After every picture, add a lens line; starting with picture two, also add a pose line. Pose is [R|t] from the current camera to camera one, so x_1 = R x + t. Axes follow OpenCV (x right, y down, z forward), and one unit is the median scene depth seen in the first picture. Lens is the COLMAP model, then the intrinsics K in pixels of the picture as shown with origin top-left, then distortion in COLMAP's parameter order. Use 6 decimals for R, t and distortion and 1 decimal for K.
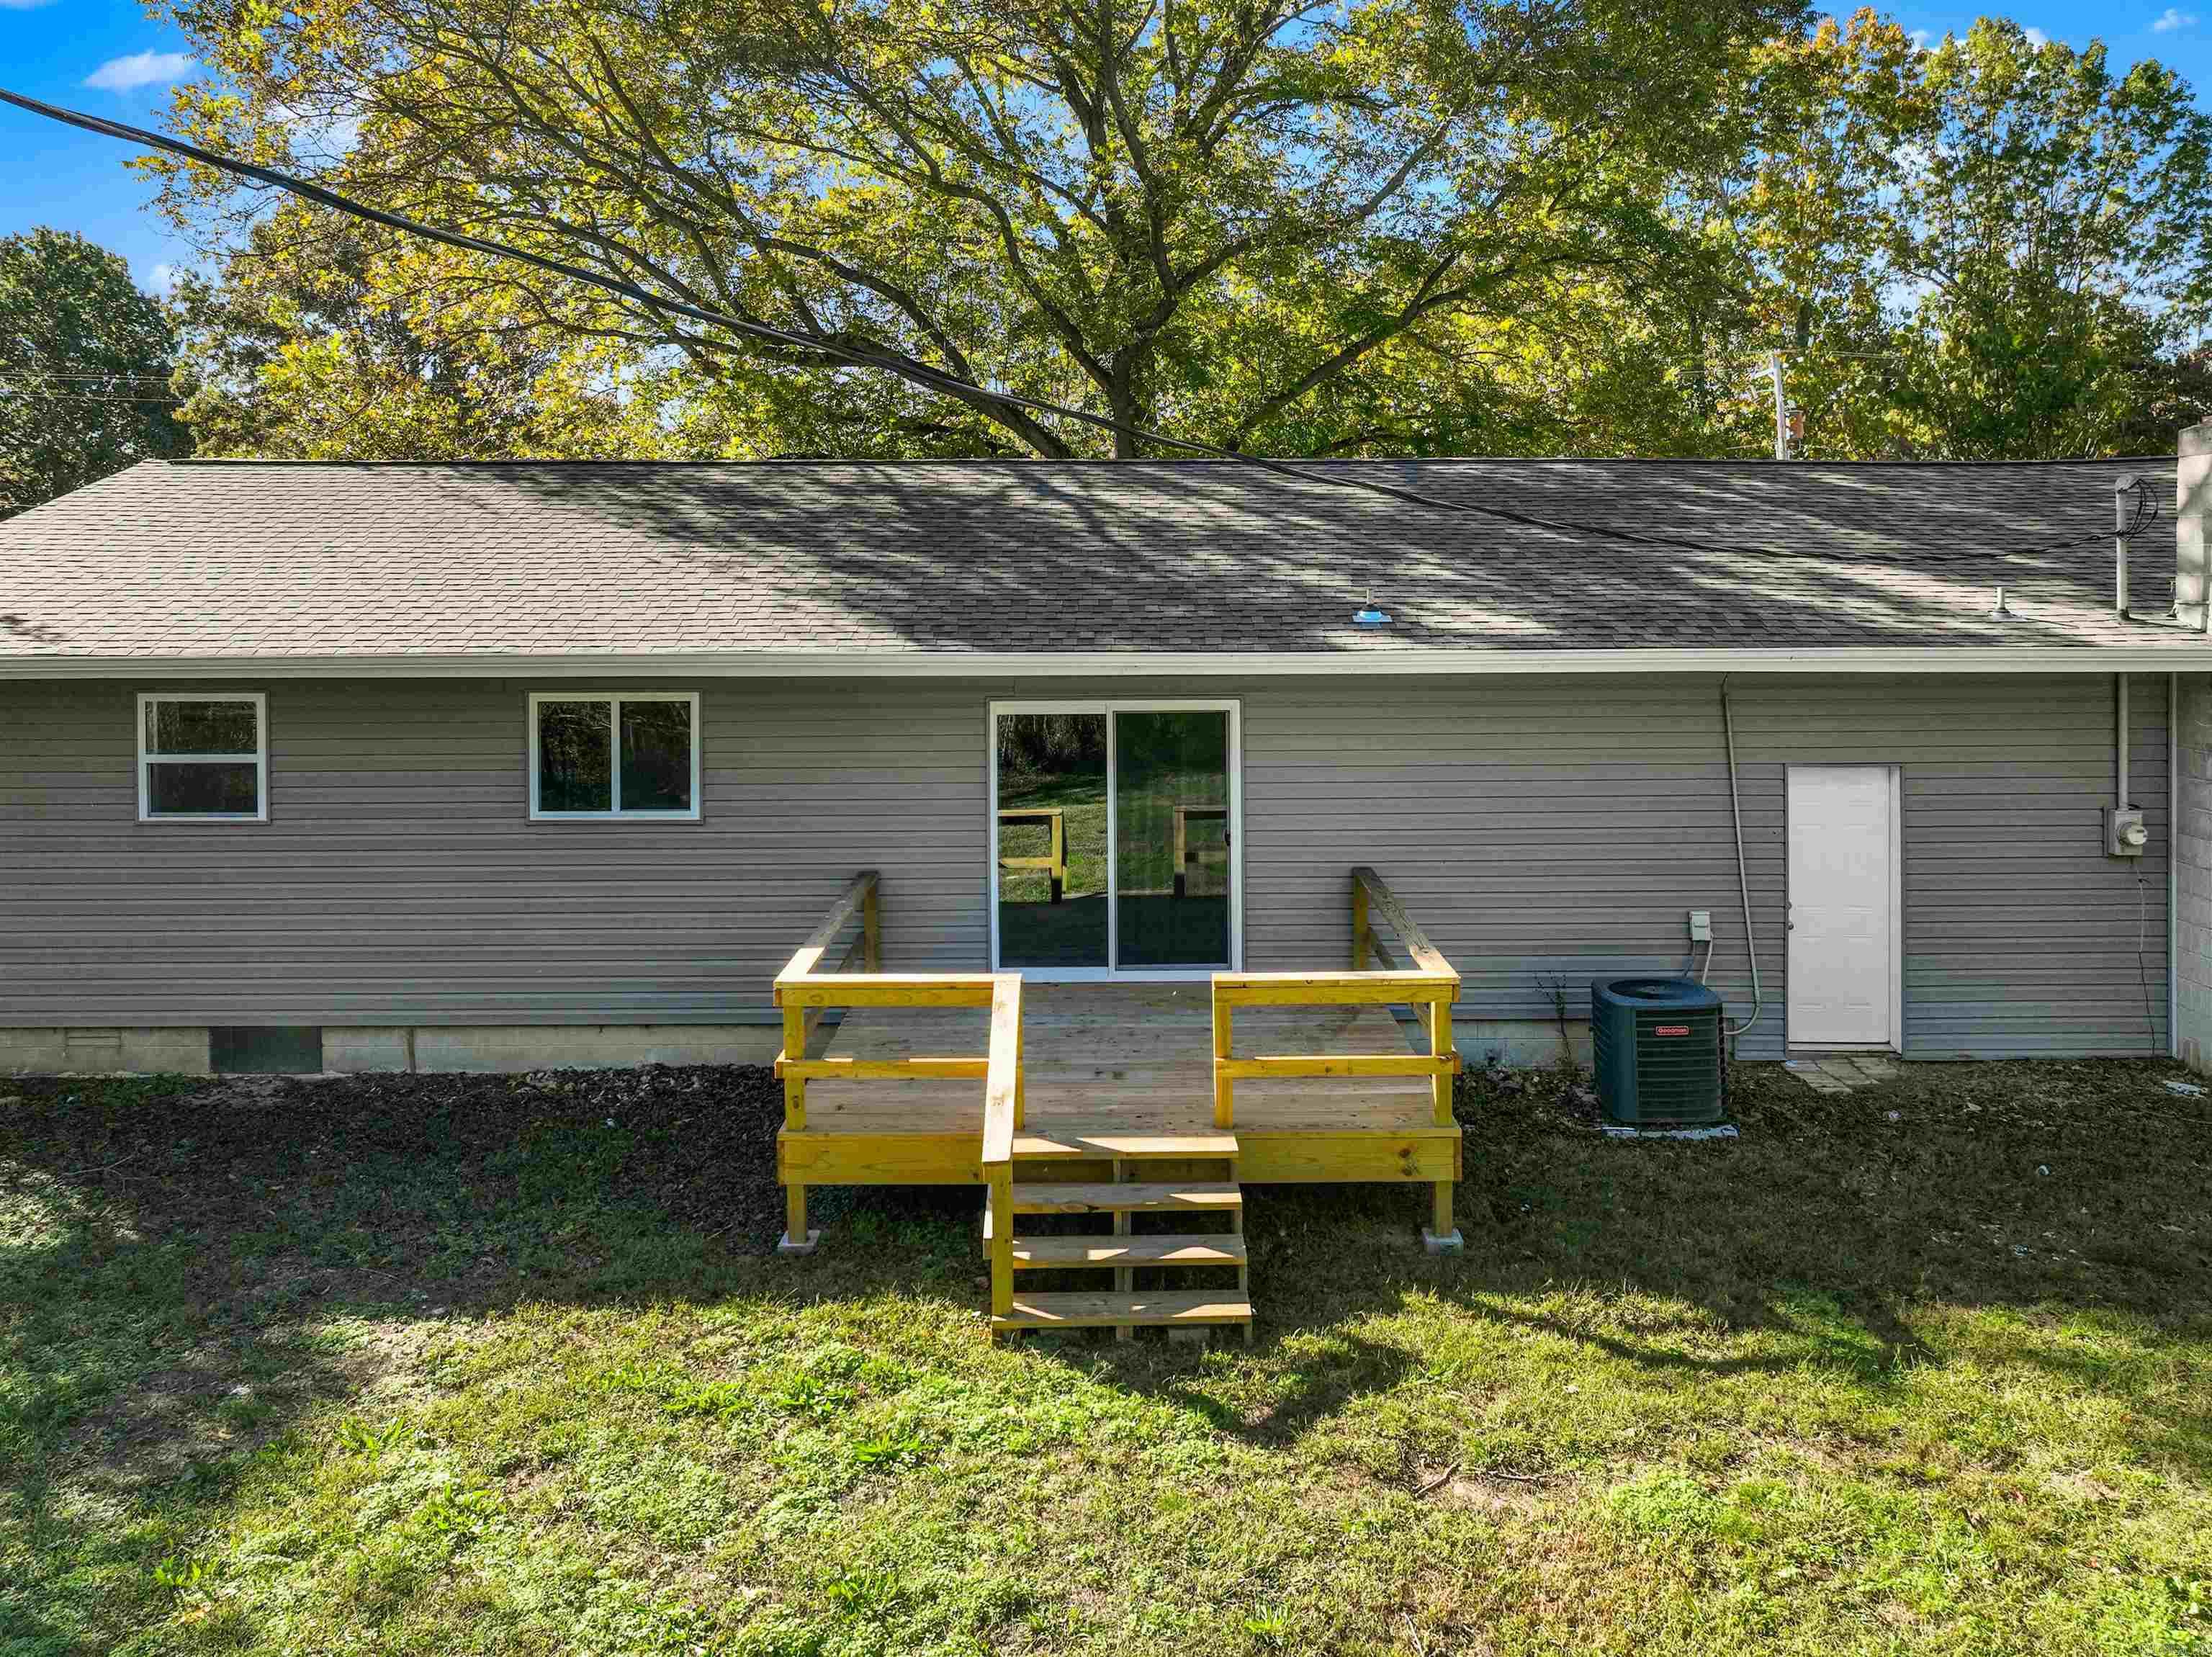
lens RADIAL K [[1637.2, 0, 1113.0], [0, 1637.2, 530.5], [0, 0, 1]] dist [-0.000191, -0.000817]
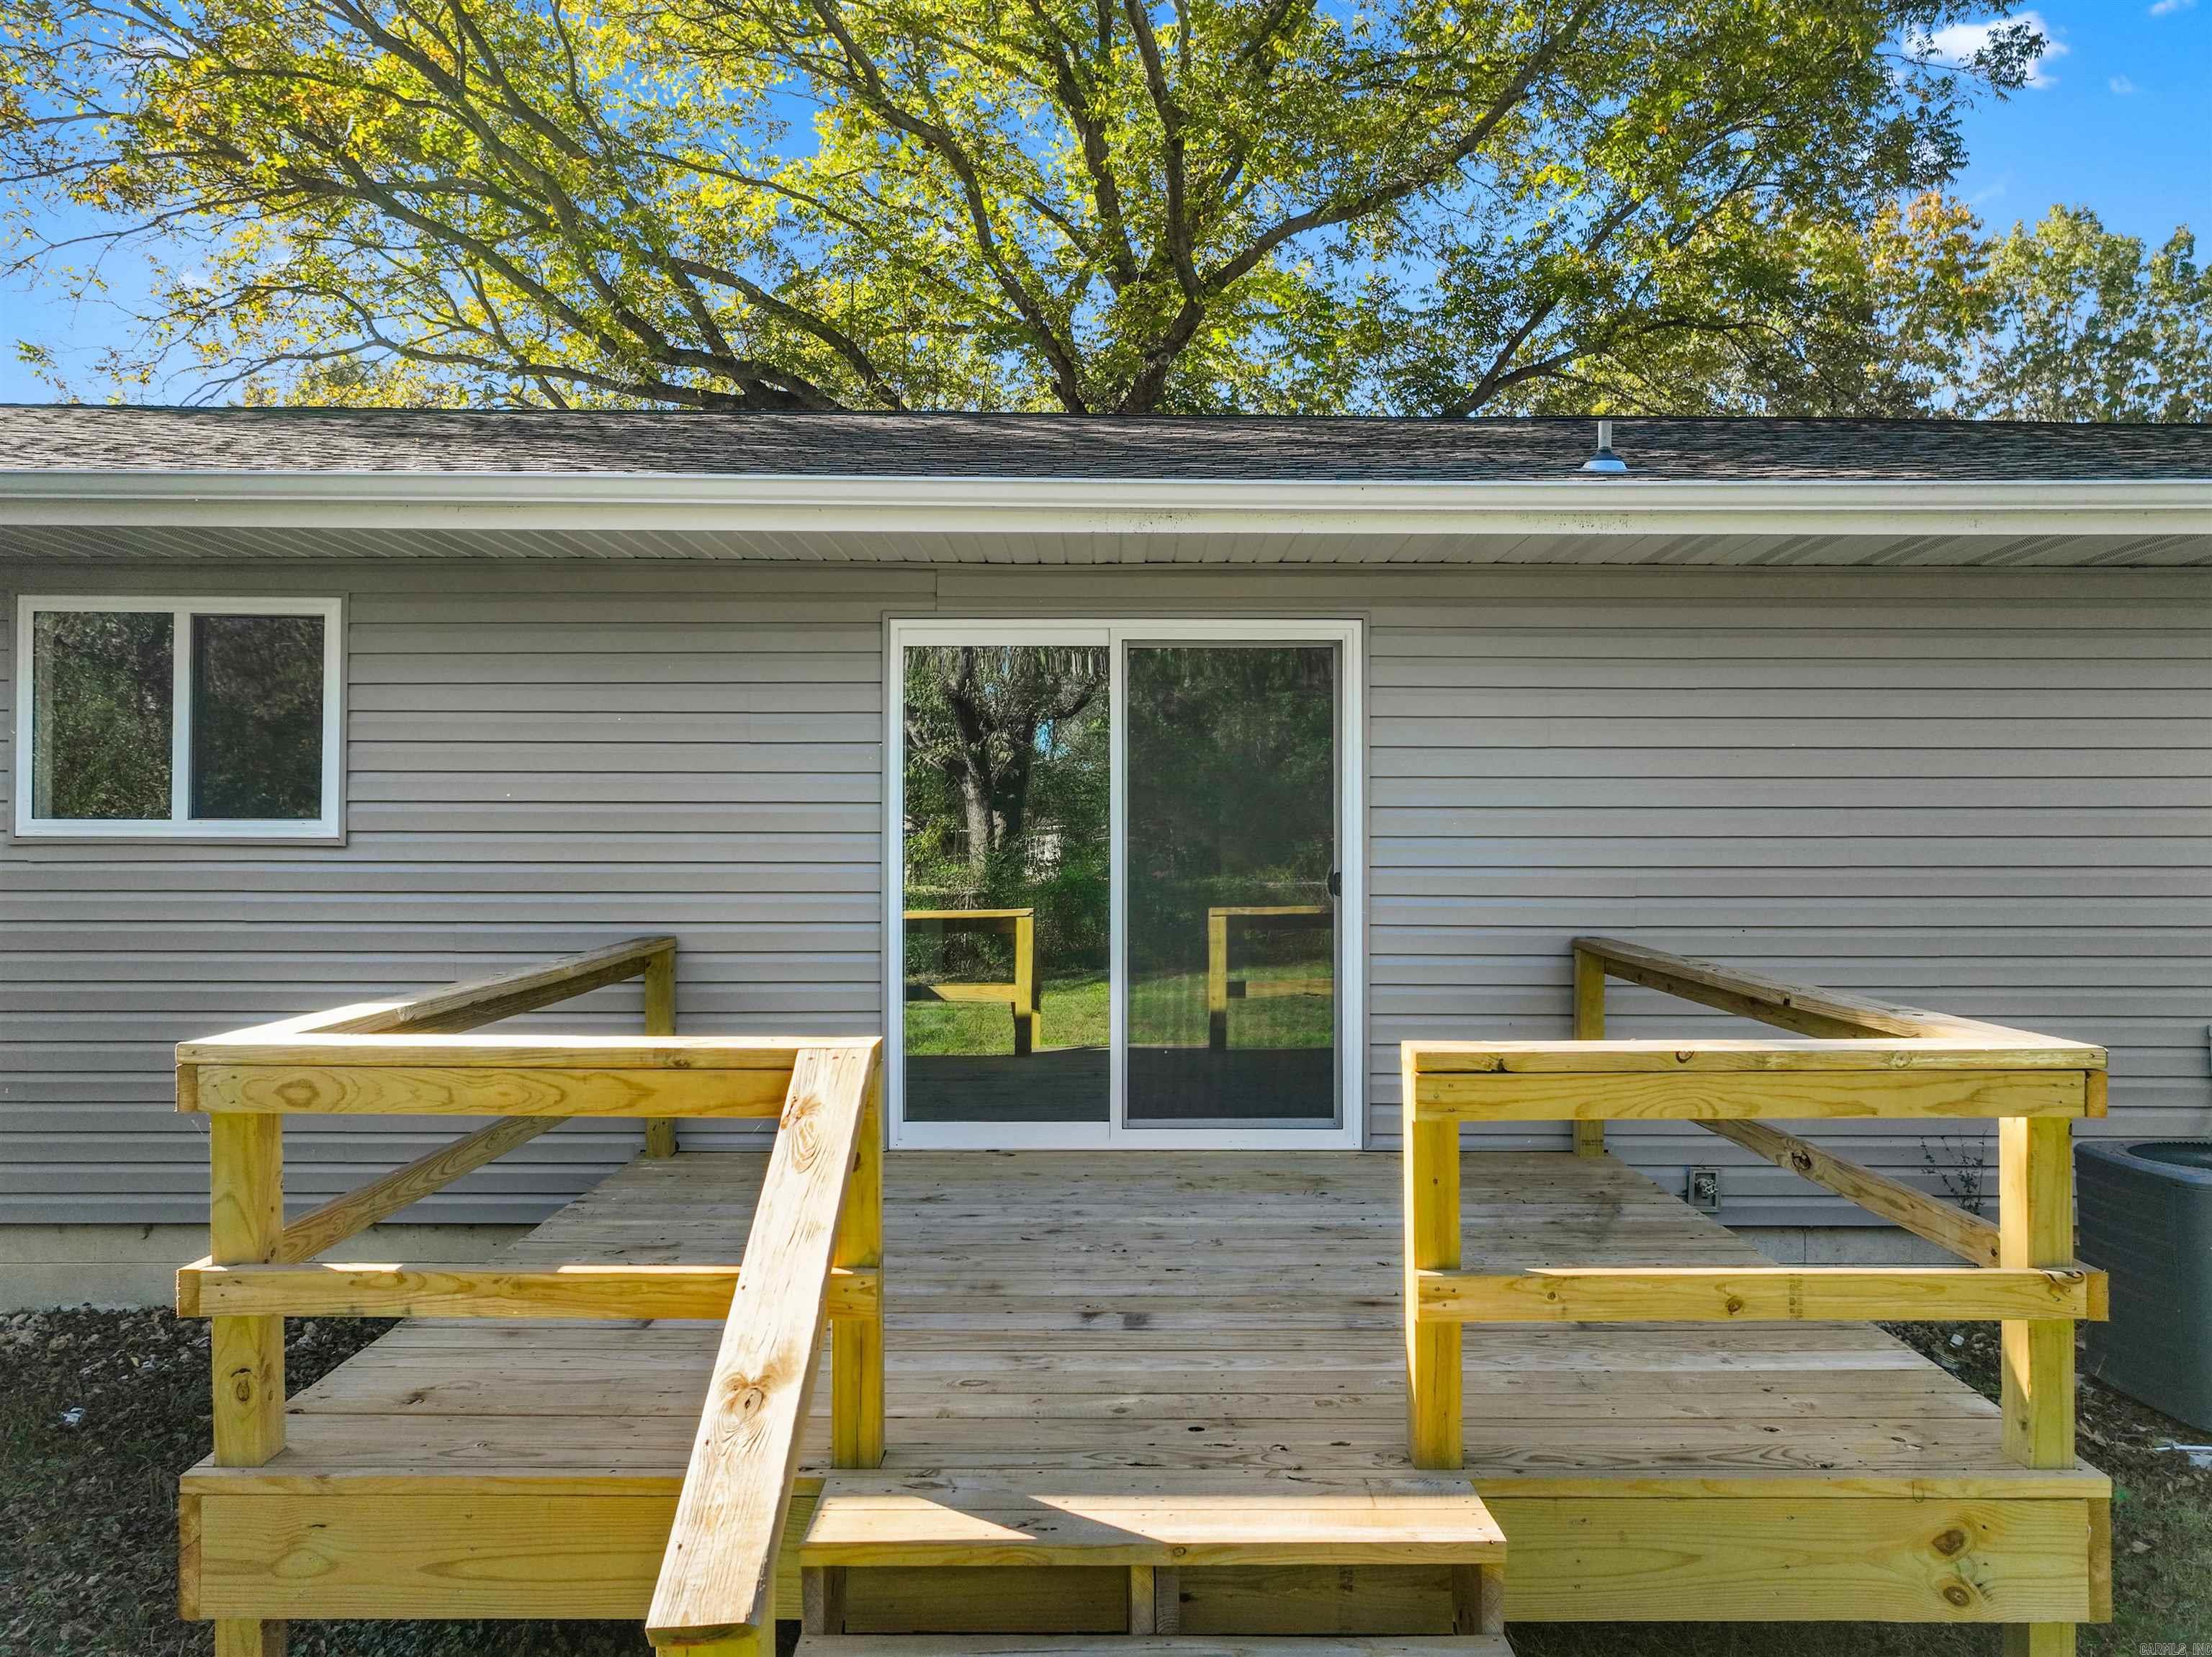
lens RADIAL K [[1637.2, 0, 1116.5], [0, 1637.2, 785.2], [0, 0, 1]] dist [-0.000191, -0.000817]
pose [[0.999935, 0.009756, 0.005819, -0.004509], [-0.009726, 0.999939, -0.005191, 0.160297], [-0.005870, 0.005134, 0.999970, 0.470596]]
